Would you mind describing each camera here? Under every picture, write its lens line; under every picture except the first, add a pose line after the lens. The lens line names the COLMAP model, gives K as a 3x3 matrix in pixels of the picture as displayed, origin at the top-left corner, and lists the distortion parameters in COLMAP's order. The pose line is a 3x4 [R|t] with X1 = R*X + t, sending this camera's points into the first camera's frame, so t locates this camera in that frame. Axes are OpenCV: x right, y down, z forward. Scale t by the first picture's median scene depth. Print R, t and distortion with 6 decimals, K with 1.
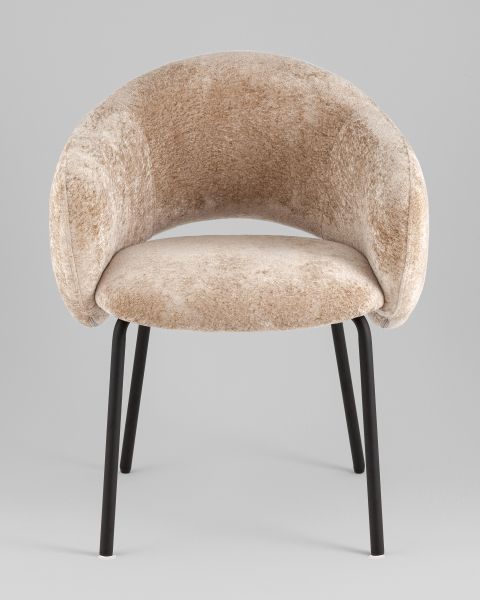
lens RADIAL K [[1996.7, 0, 240.0], [0, 1996.7, 300.0], [0, 0, 1]] dist [-0.136391, -0.431062]
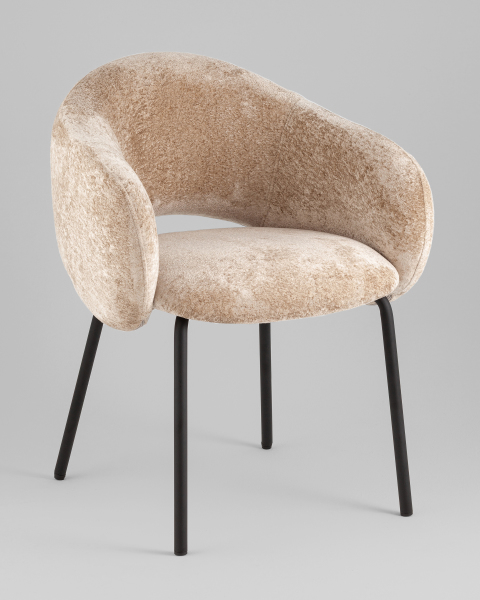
lens RADIAL K [[1996.7, 0, 240.0], [0, 1996.7, 300.0], [0, 0, 1]] dist [-0.136391, -0.431062]
pose [[0.879799, -0.094018, 0.465955, -0.464279], [0.092128, 0.995384, 0.026890, -0.022449], [-0.466333, 0.019269, 0.884399, 0.081648]]
